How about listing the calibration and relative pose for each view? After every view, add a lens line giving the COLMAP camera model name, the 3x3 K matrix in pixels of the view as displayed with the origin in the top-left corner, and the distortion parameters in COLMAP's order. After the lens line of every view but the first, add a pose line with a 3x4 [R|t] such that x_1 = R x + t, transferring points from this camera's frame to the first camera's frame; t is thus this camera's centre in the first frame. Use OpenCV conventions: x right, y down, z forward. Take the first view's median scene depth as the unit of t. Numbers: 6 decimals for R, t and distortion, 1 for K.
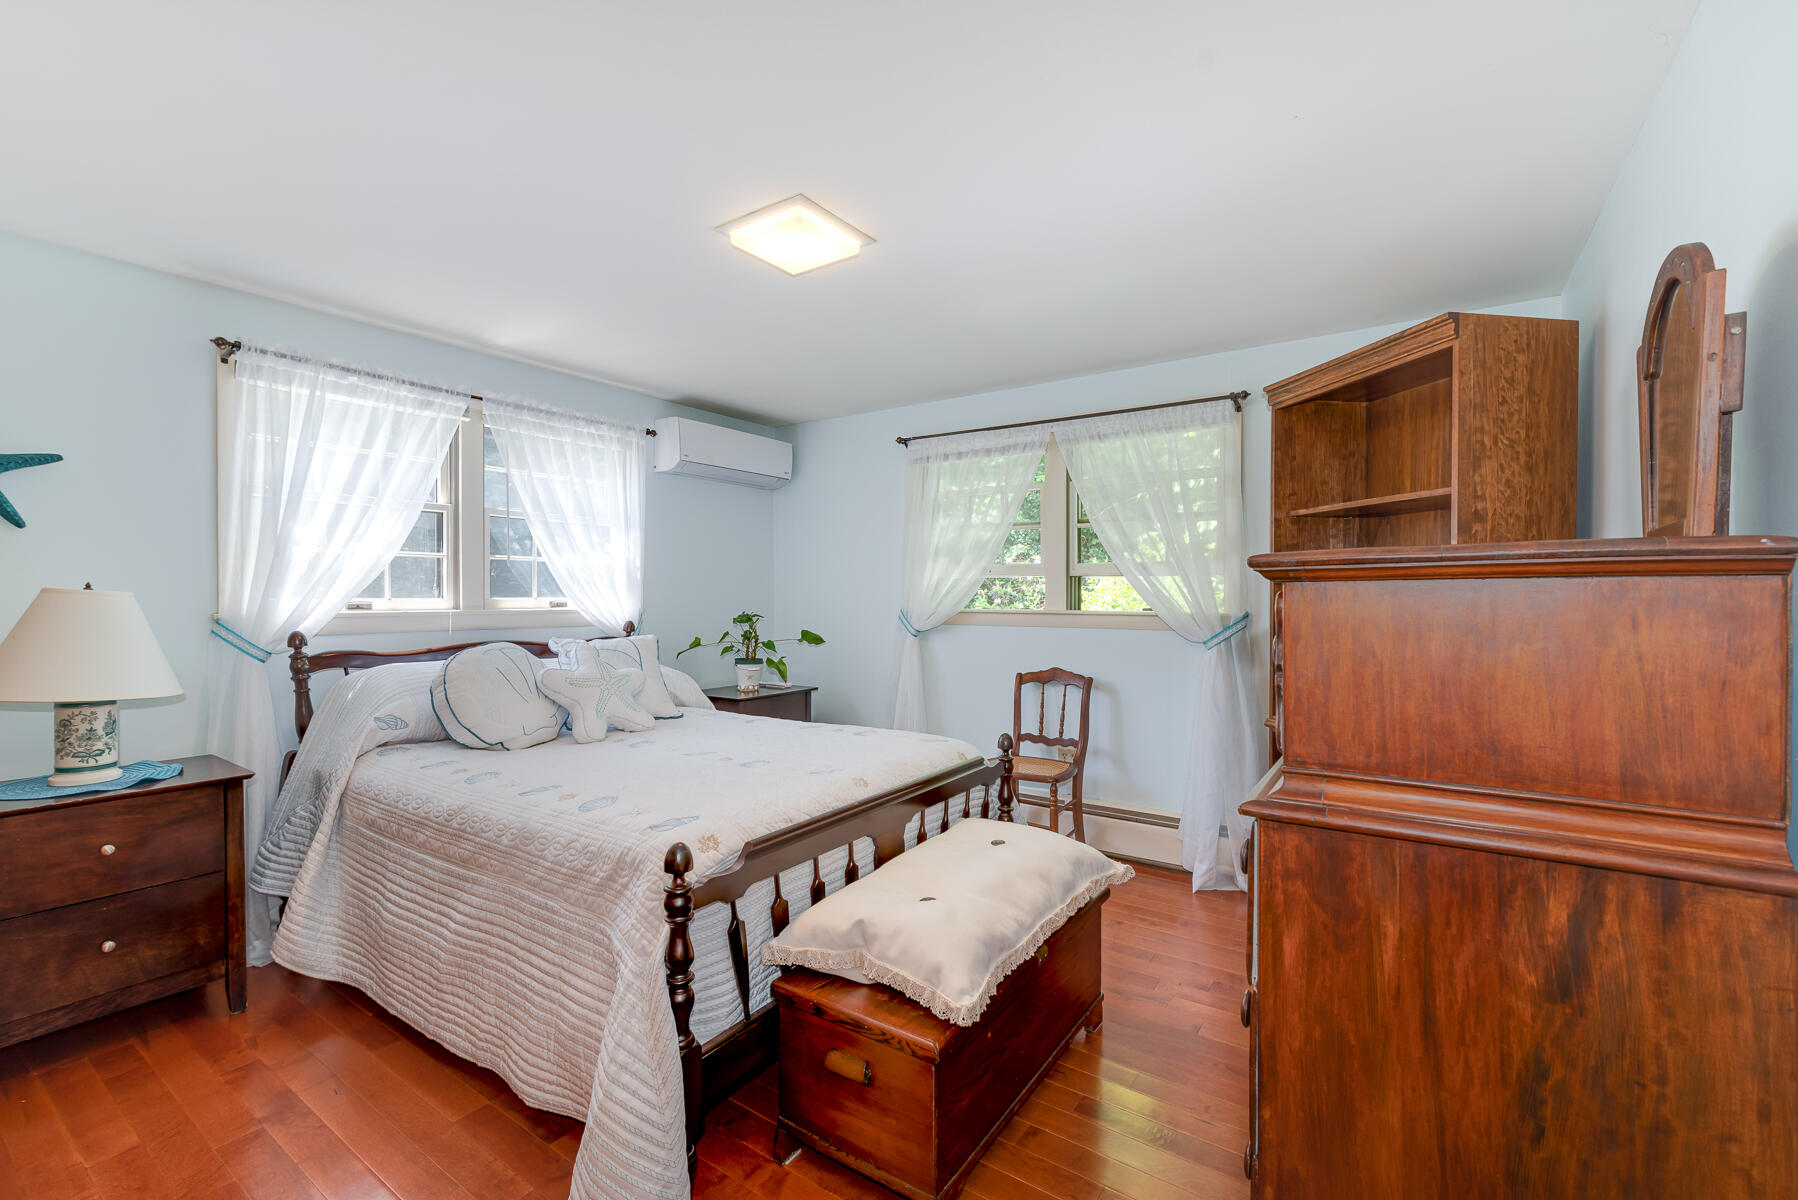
lens RADIAL K [[761.6, 0, 881.8], [0, 761.6, 596.5], [0, 0, 1]] dist [0.001100, -0.000172]
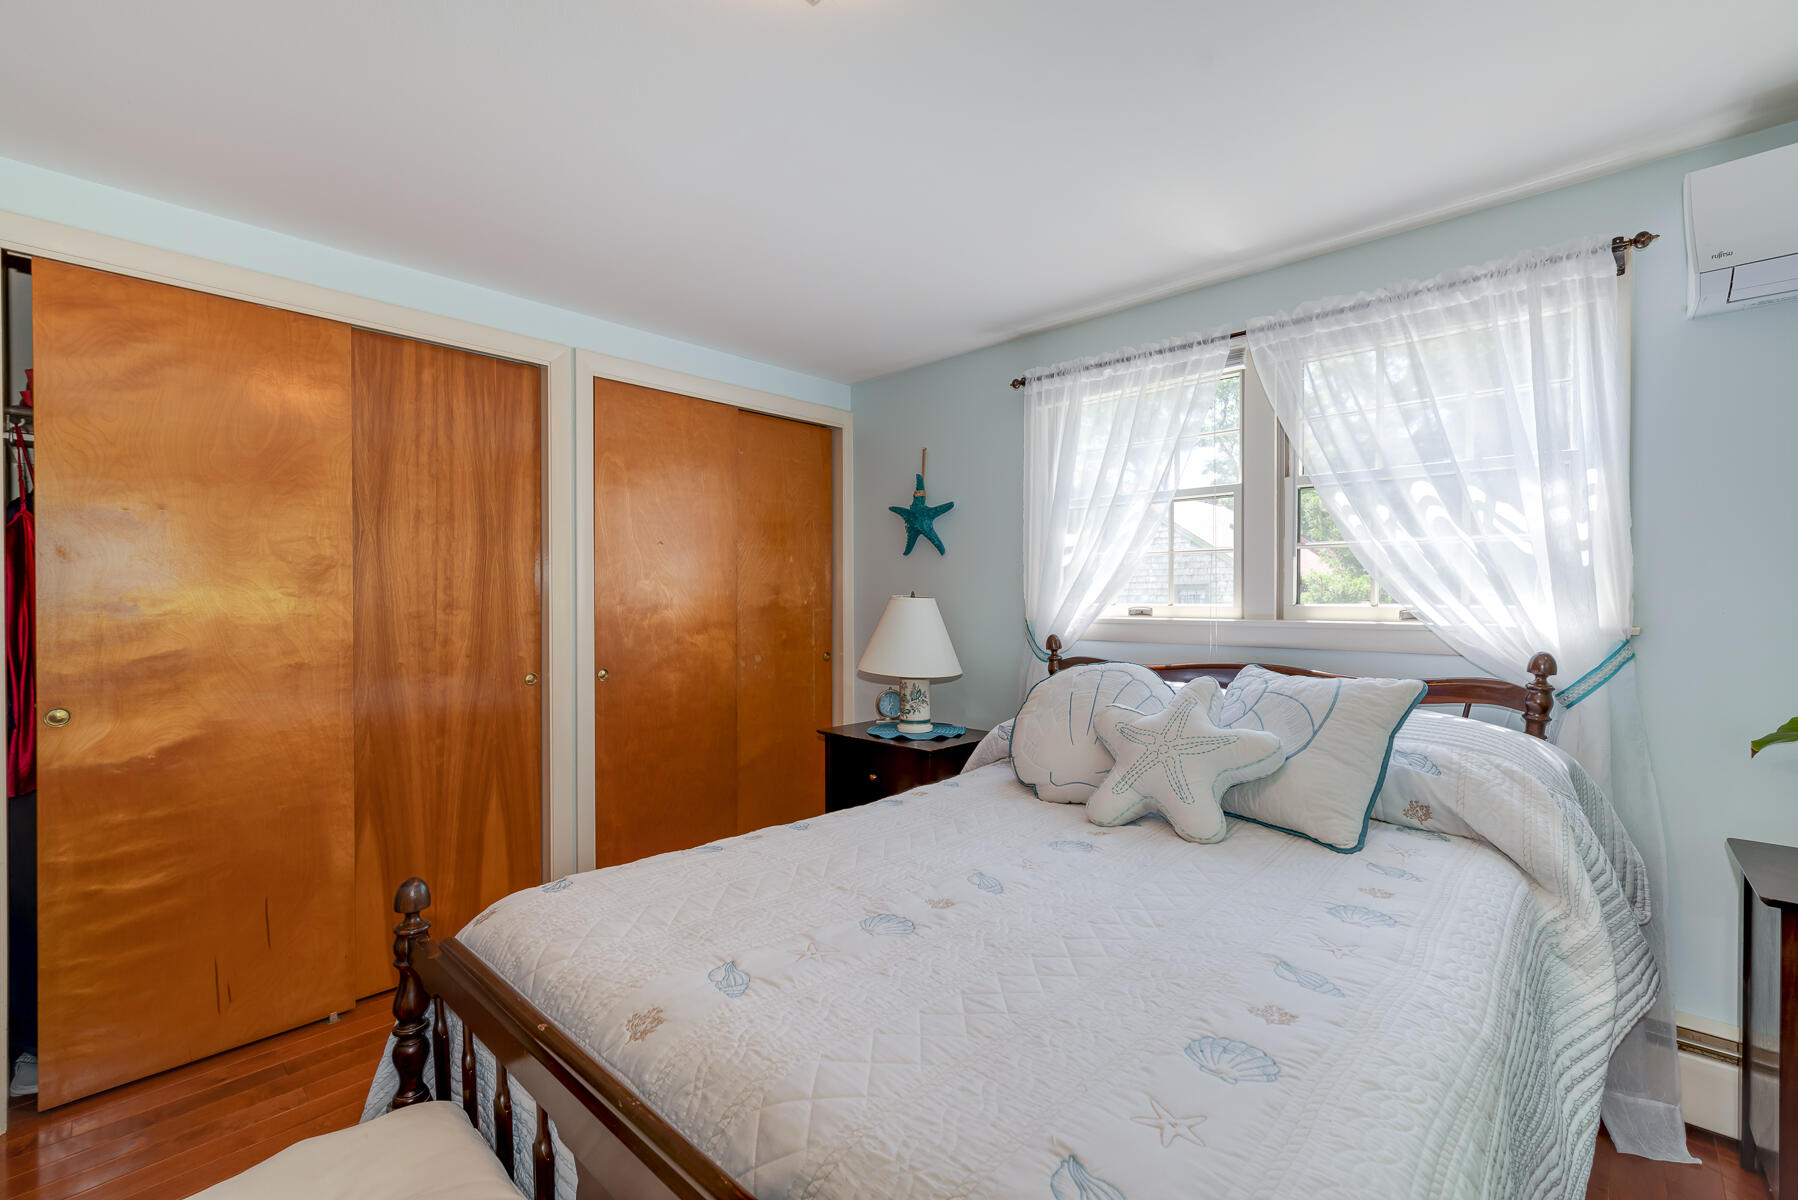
lens RADIAL K [[761.6, 0, 886.9], [0, 761.6, 595.9], [0, 0, 1]] dist [0.001100, -0.000172]
pose [[-0.145358, -0.003310, -0.989374, 0.260520], [-0.005148, 0.999983, -0.002589, -0.002961], [0.989366, 0.004717, -0.145373, 0.800997]]
